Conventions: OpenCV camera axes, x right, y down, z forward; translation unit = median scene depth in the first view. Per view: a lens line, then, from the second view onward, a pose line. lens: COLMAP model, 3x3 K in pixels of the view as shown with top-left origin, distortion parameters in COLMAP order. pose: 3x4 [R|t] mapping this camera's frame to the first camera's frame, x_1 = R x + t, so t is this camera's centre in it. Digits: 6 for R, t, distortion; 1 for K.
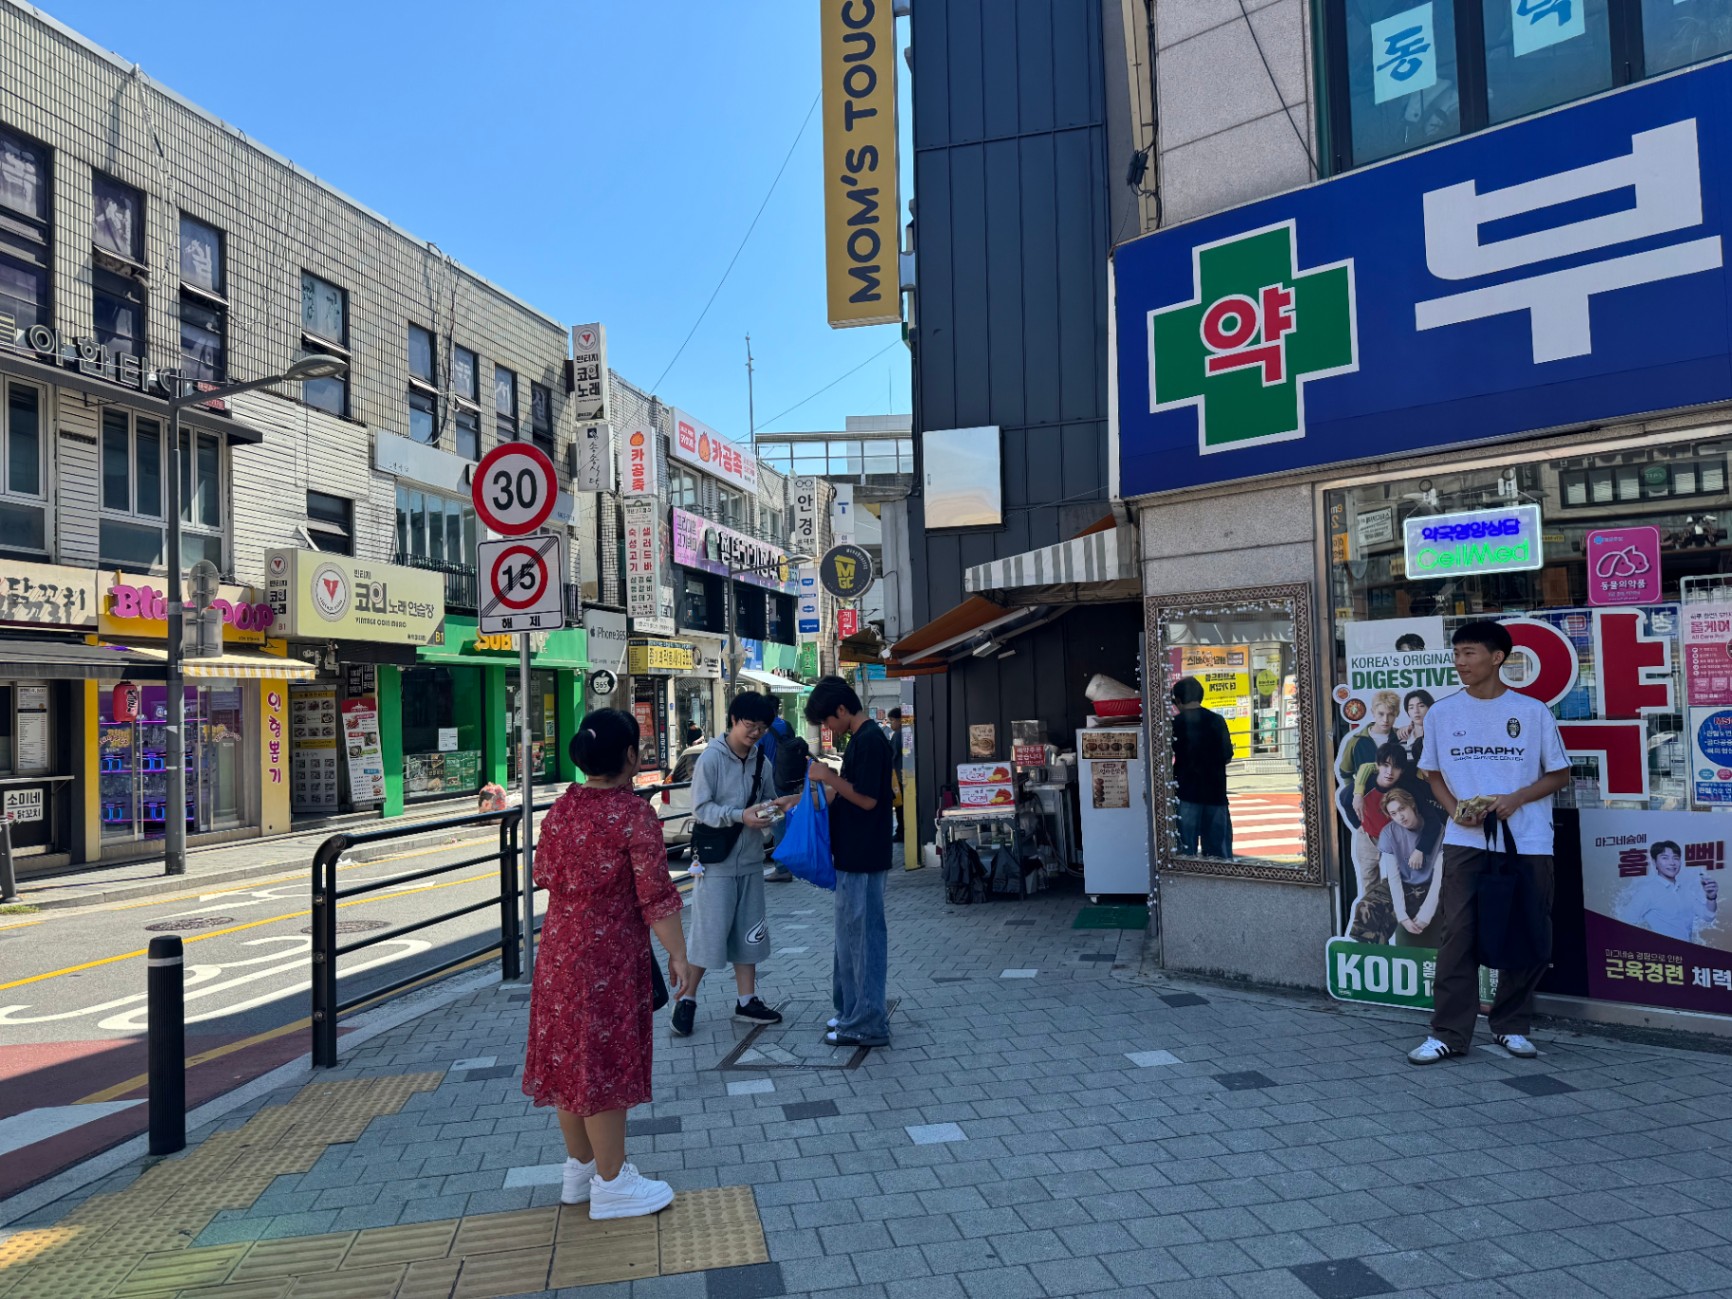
lens RADIAL K [[1228.1, 0, 874.0], [0, 1228.1, 652.7], [0, 0, 1]] dist [0.113170, -0.192895]
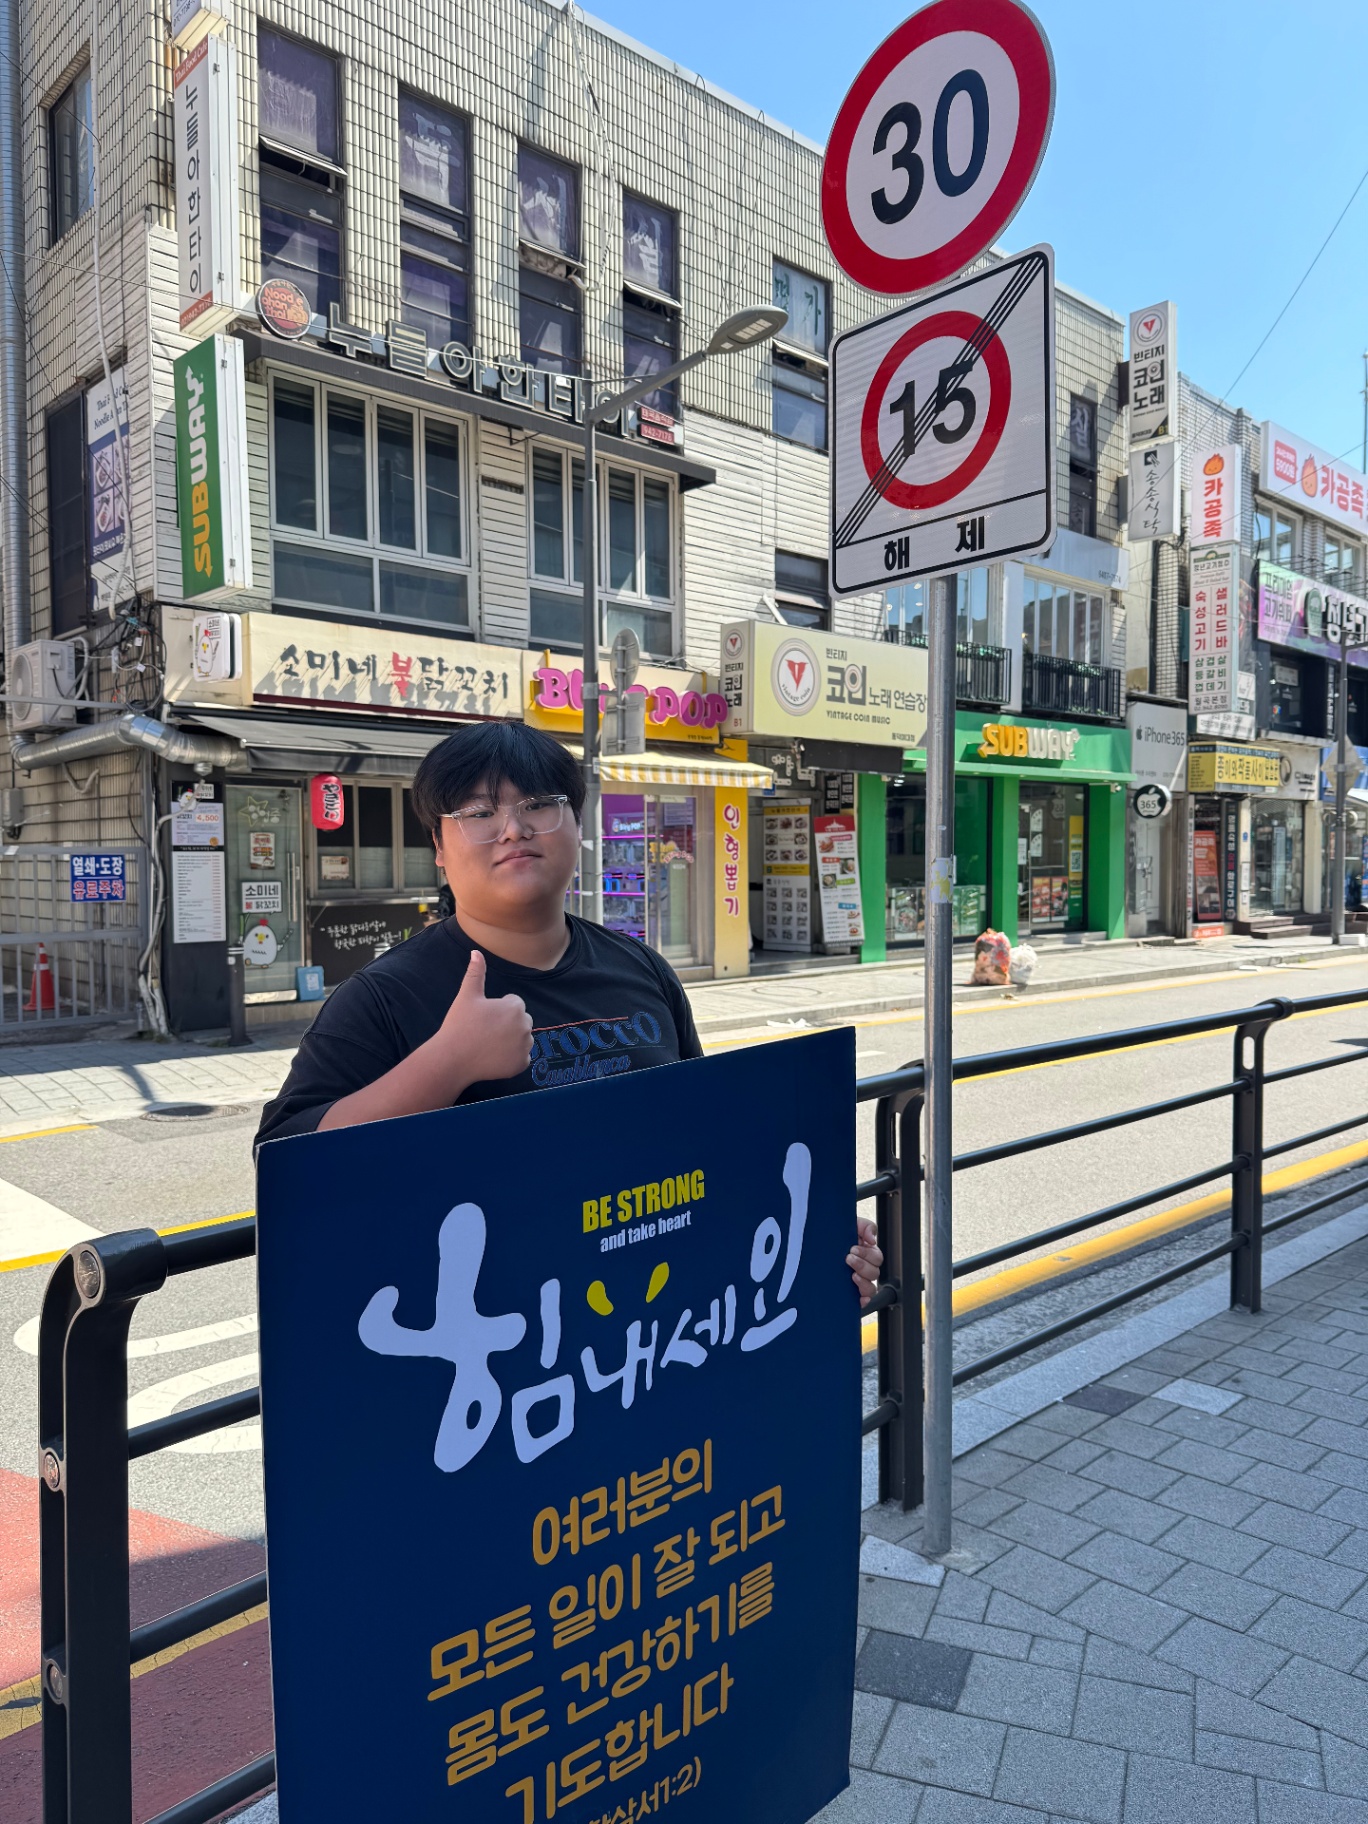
lens RADIAL K [[1293.4, 0, 684.0], [0, 1293.4, 912.0], [0, 0, 1]] dist [0.113170, -0.192895]
pose [[0.849371, 0.052834, -0.525144, -0.061104], [-0.000005, 0.994978, 0.100096, 0.017241], [0.527795, -0.085016, 0.845106, 0.268853]]
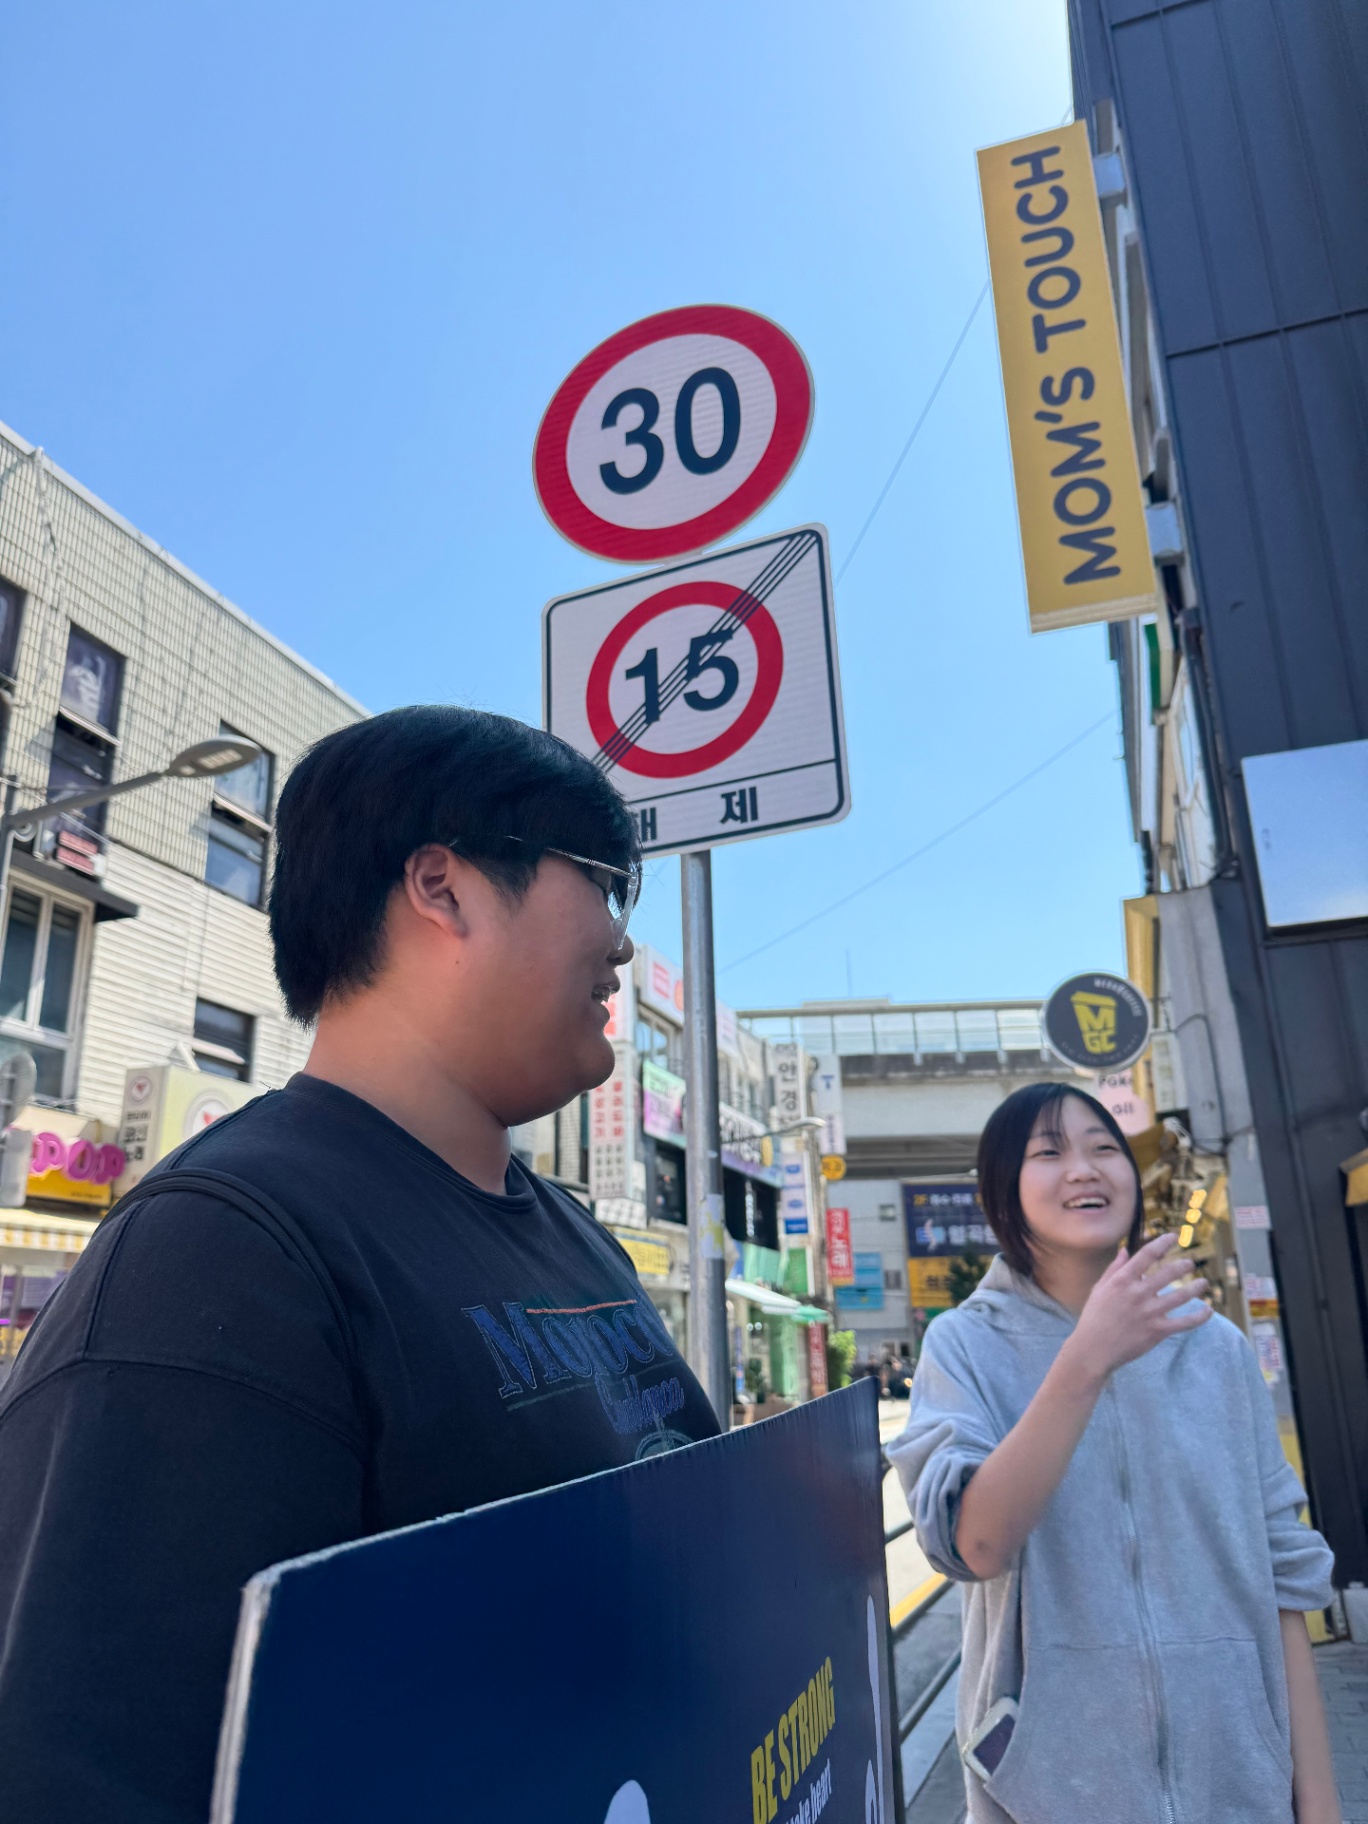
lens RADIAL K [[1293.4, 0, 684.0], [0, 1293.4, 912.0], [0, 0, 1]] dist [0.113170, -0.192895]
pose [[0.995798, -0.019555, -0.089459, -0.108324], [-0.005698, 0.961806, -0.273674, 0.033247], [0.091394, 0.273034, 0.957653, 0.298792]]
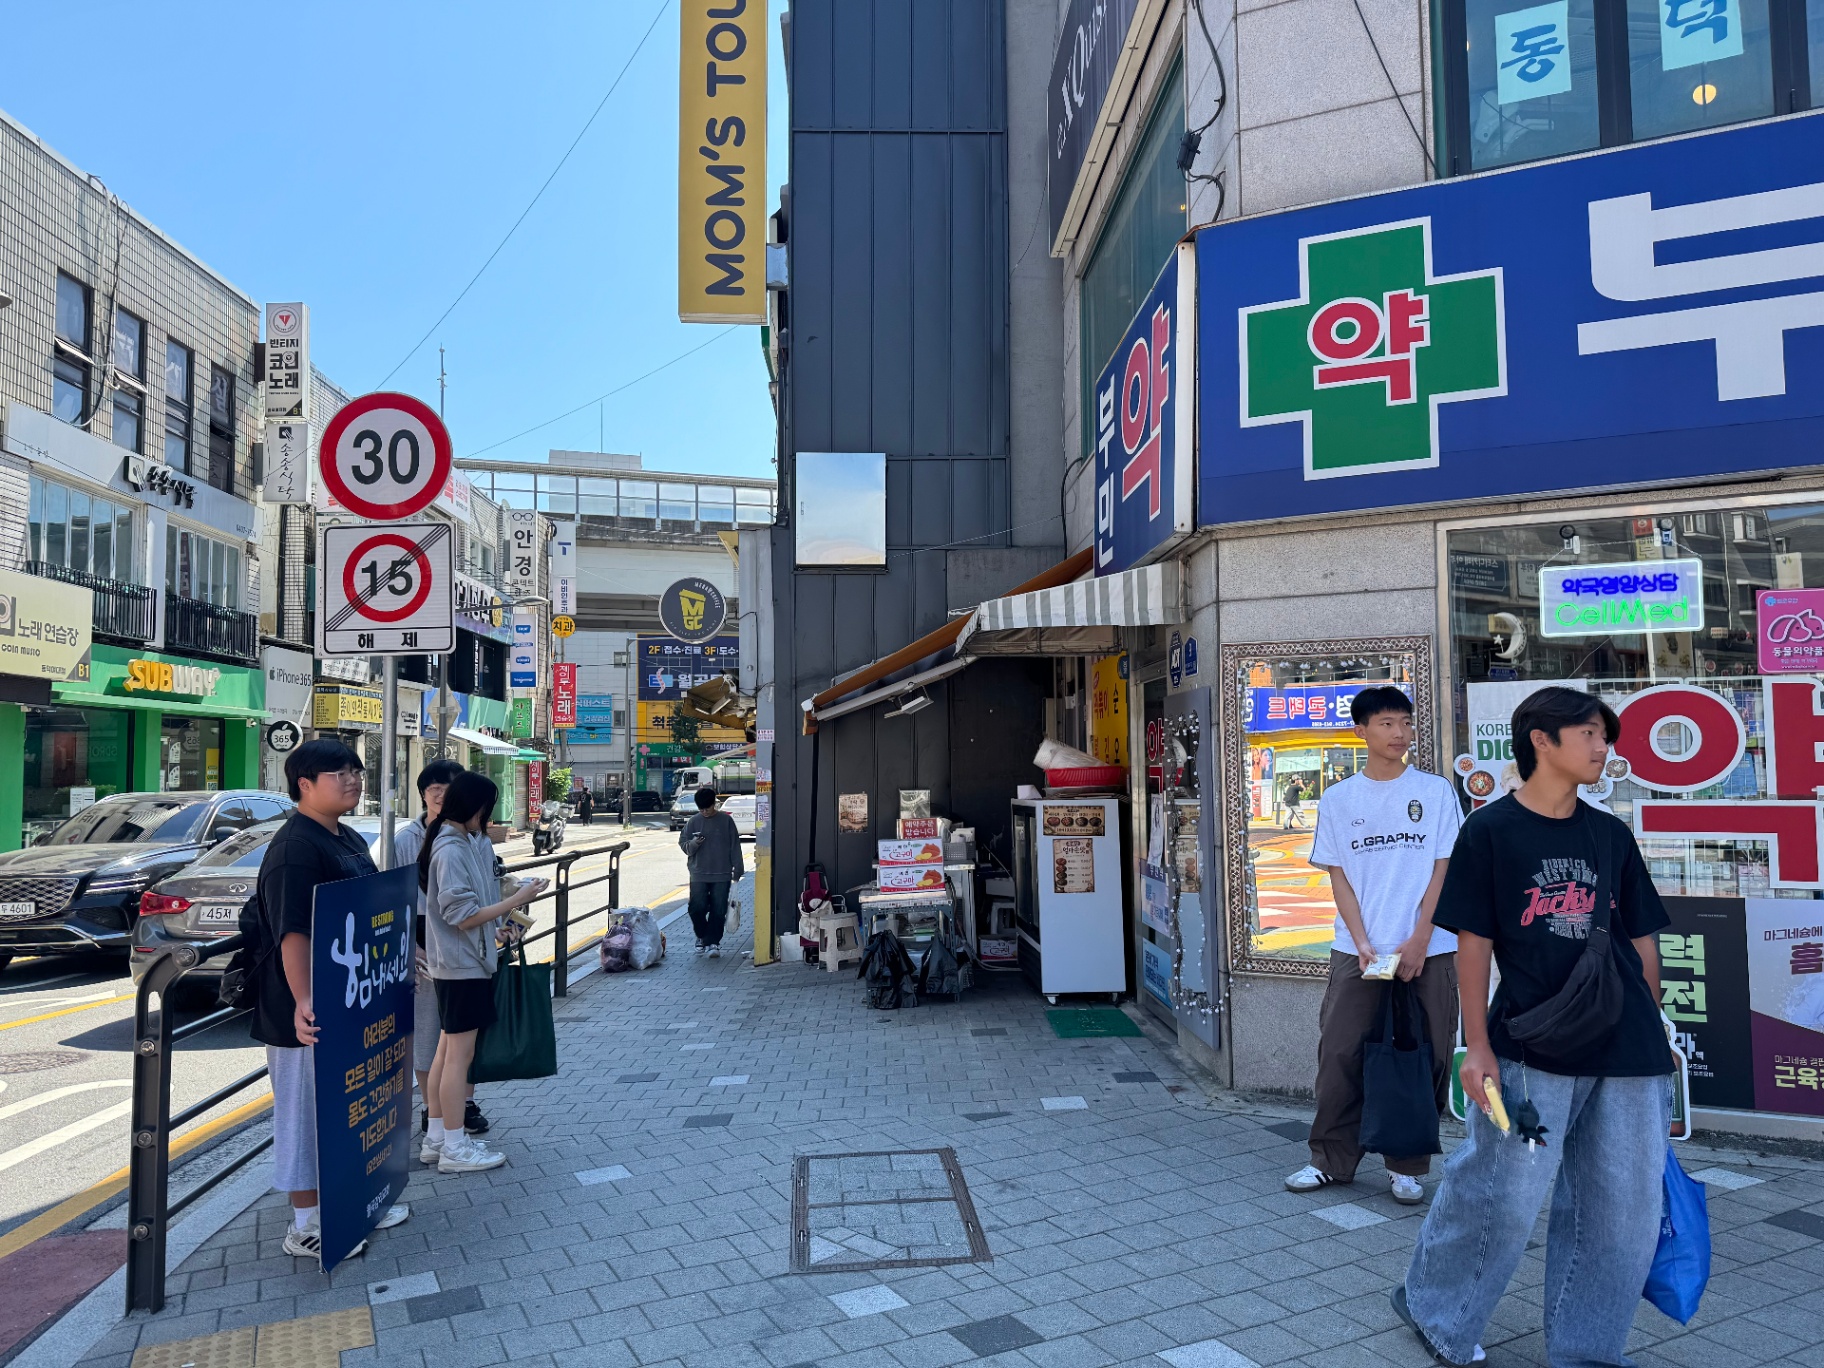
lens RADIAL K [[1293.9, 0, 921.2], [0, 1293.9, 688.5], [0, 0, 1]] dist [0.061497, -0.090544]
pose [[0.960649, 0.040220, 0.274839, -0.081100], [-0.033302, 0.999001, -0.029794, 0.006597], [-0.275763, 0.019468, 0.961028, 0.076962]]
